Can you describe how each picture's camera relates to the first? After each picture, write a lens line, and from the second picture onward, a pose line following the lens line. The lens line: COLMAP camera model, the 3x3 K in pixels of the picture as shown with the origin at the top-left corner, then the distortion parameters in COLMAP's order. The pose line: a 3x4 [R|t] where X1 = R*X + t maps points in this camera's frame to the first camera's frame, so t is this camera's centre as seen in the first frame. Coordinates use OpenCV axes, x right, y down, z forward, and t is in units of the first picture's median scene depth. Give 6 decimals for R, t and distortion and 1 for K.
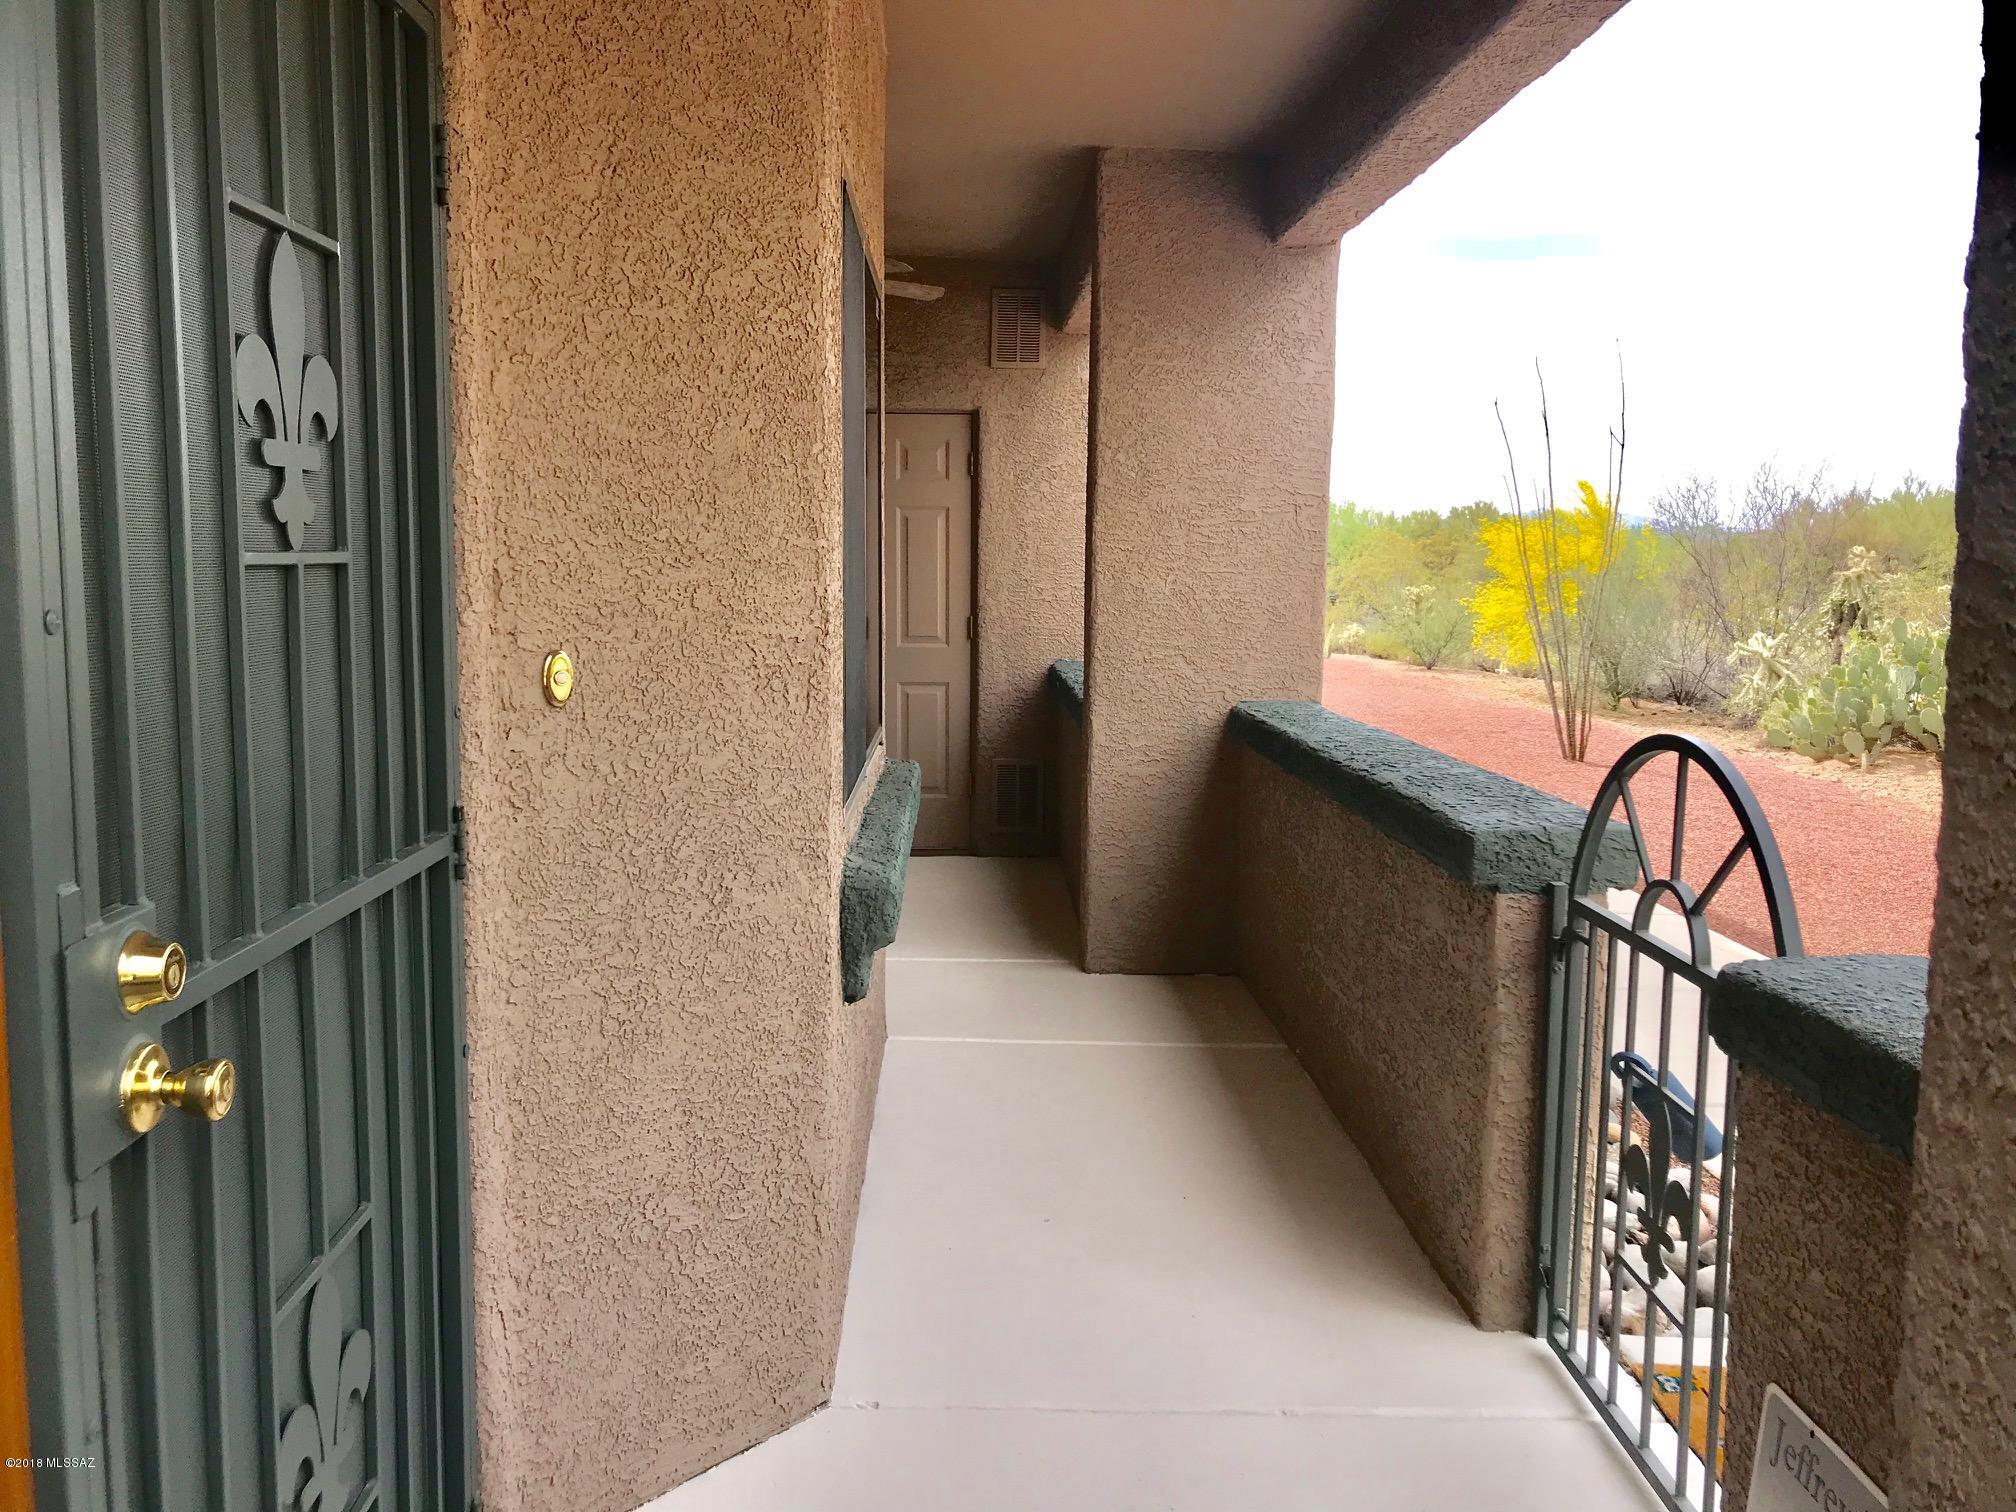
lens RADIAL K [[1651.6, 0, 999.6], [0, 1651.6, 744.6], [0, 0, 1]] dist [0.090429, -0.161747]
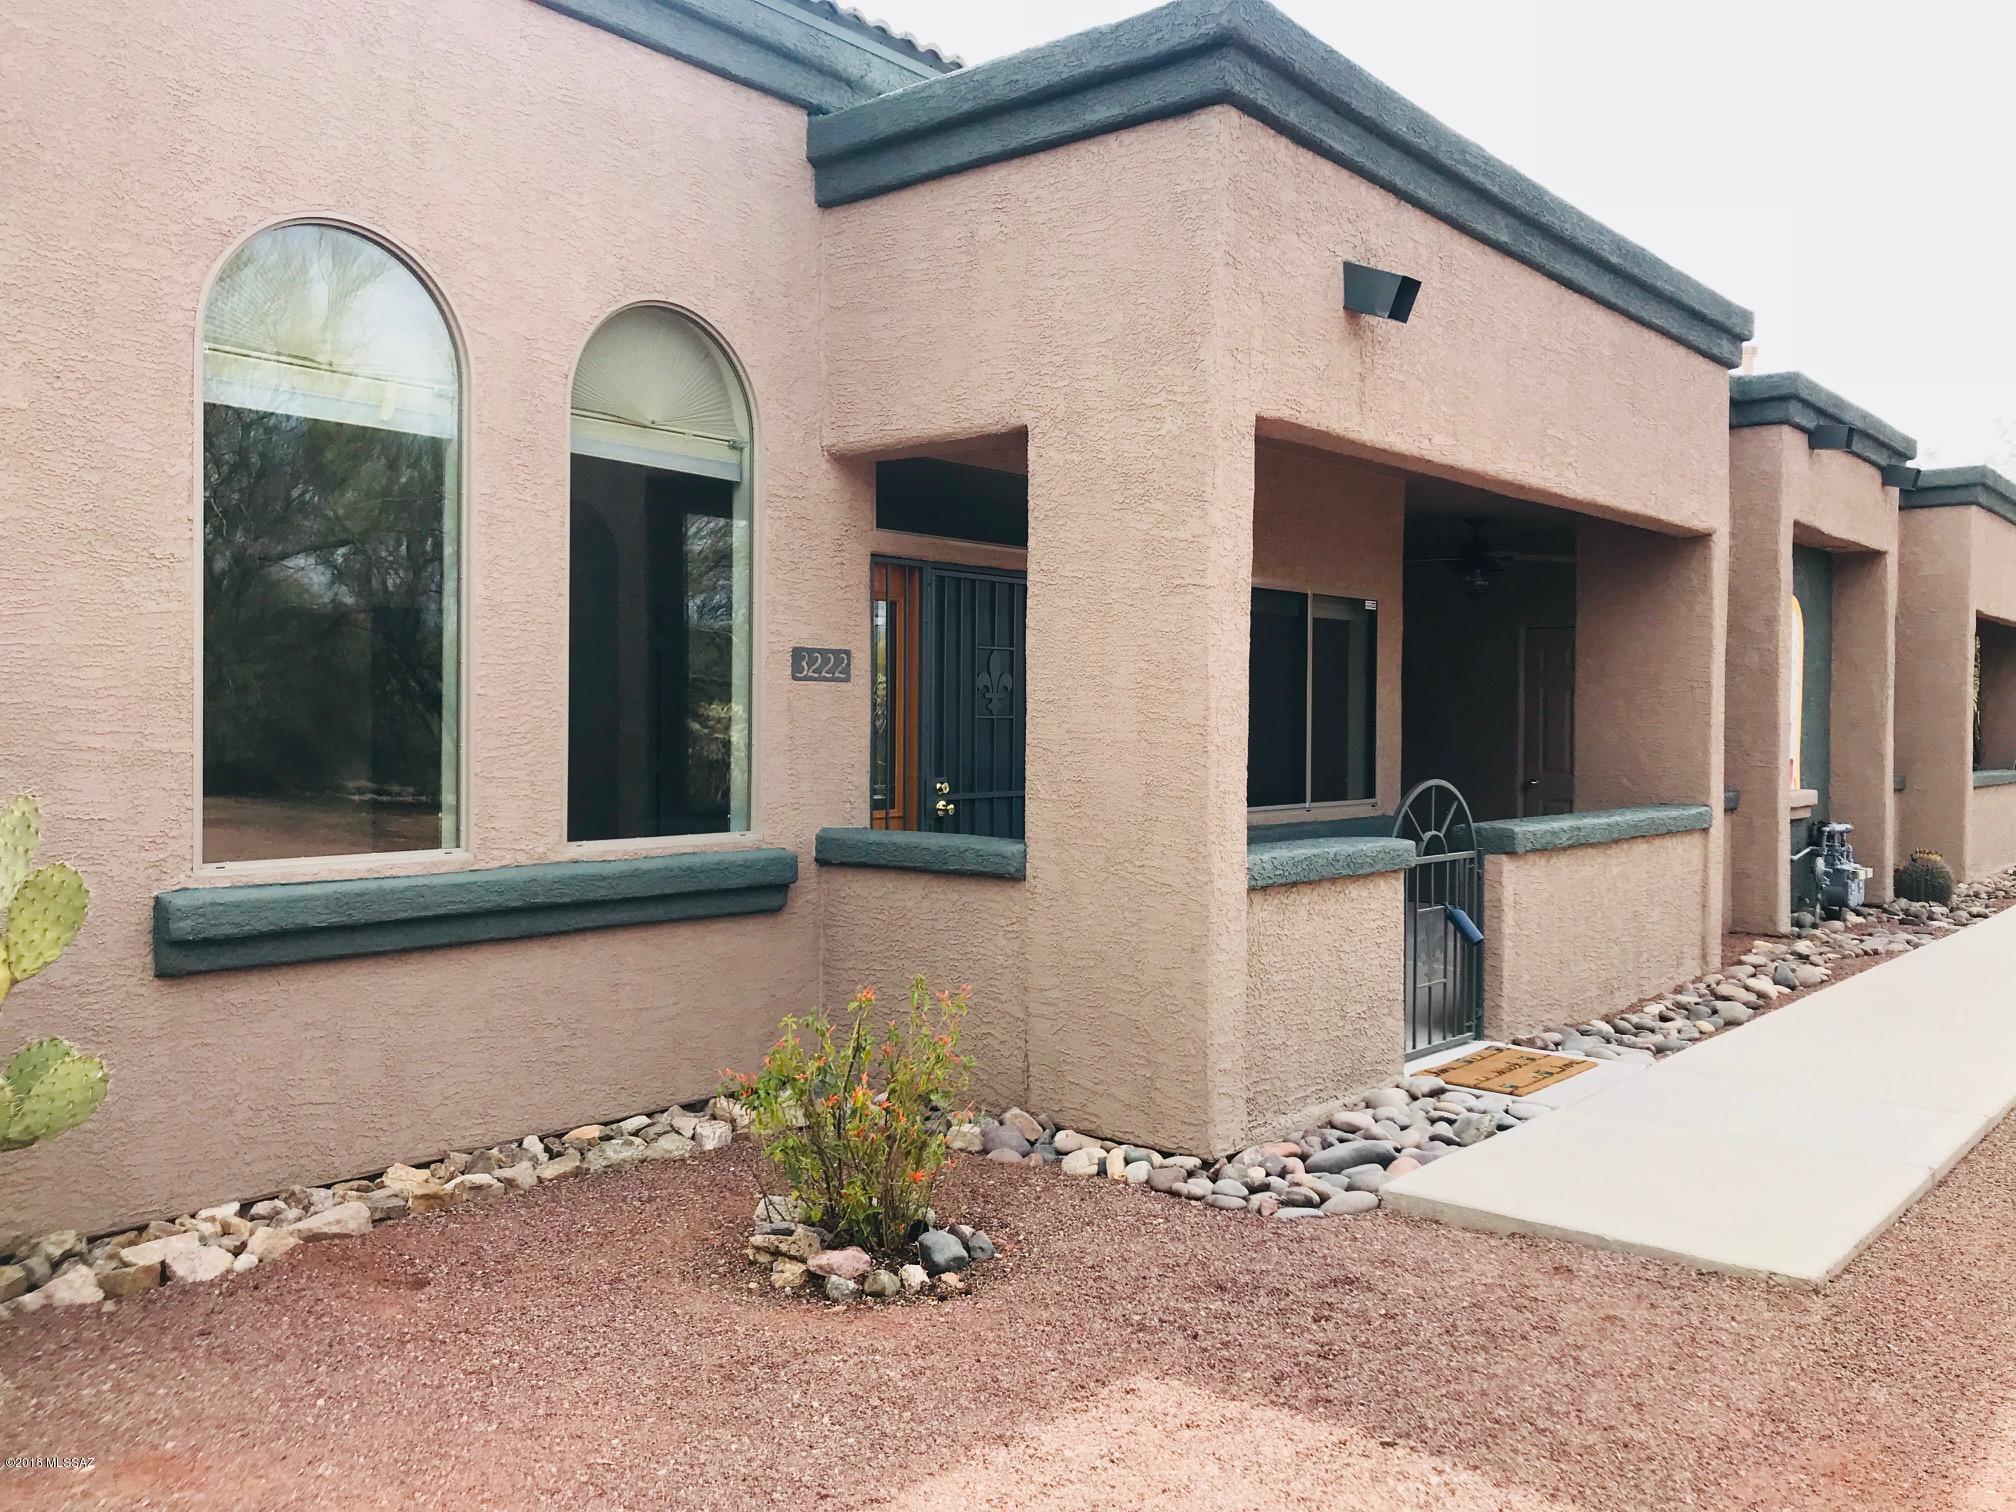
lens RADIAL K [[1651.6, 0, 999.6], [0, 1651.6, 744.6], [0, 0, 1]] dist [0.090429, -0.161747]
pose [[0.751312, 0.012241, -0.659834, 1.771534], [-0.076177, 0.994753, -0.068283, 0.188262], [0.655536, 0.101566, 0.748303, -1.649456]]
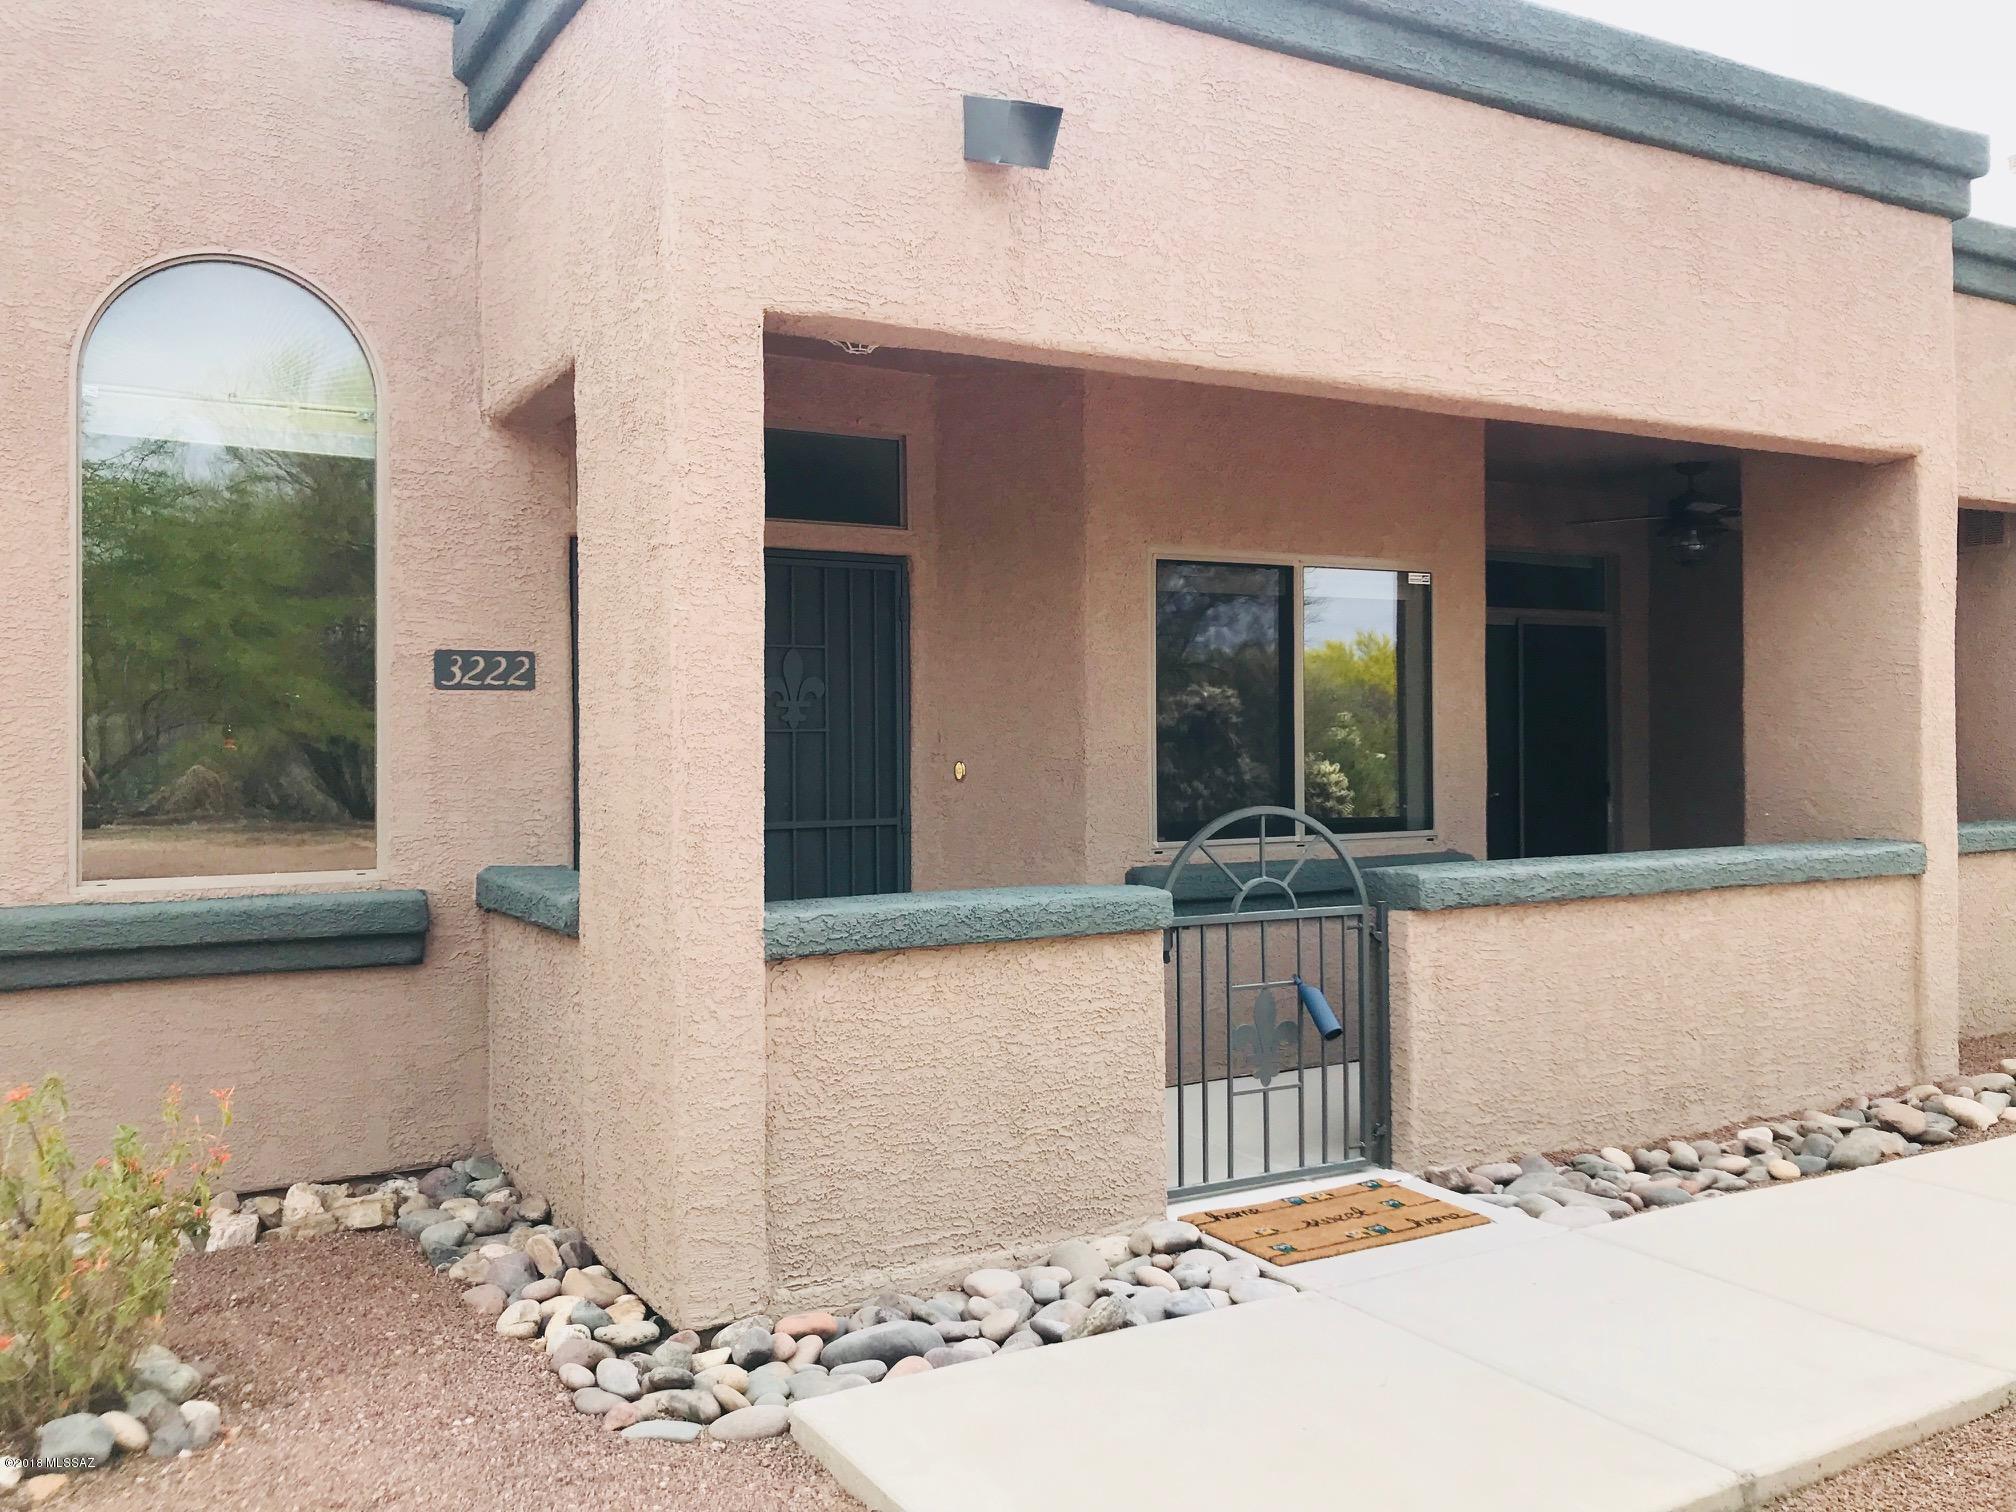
lens RADIAL K [[1658.9, 0, 993.0], [0, 1658.9, 742.9], [0, 0, 1]] dist [0.040654, -0.045953]
pose [[0.484221, -0.004863, -0.874932, 2.103516], [-0.086442, 0.994826, -0.053369, 0.054885], [0.870665, 0.101473, 0.481295, -0.297889]]
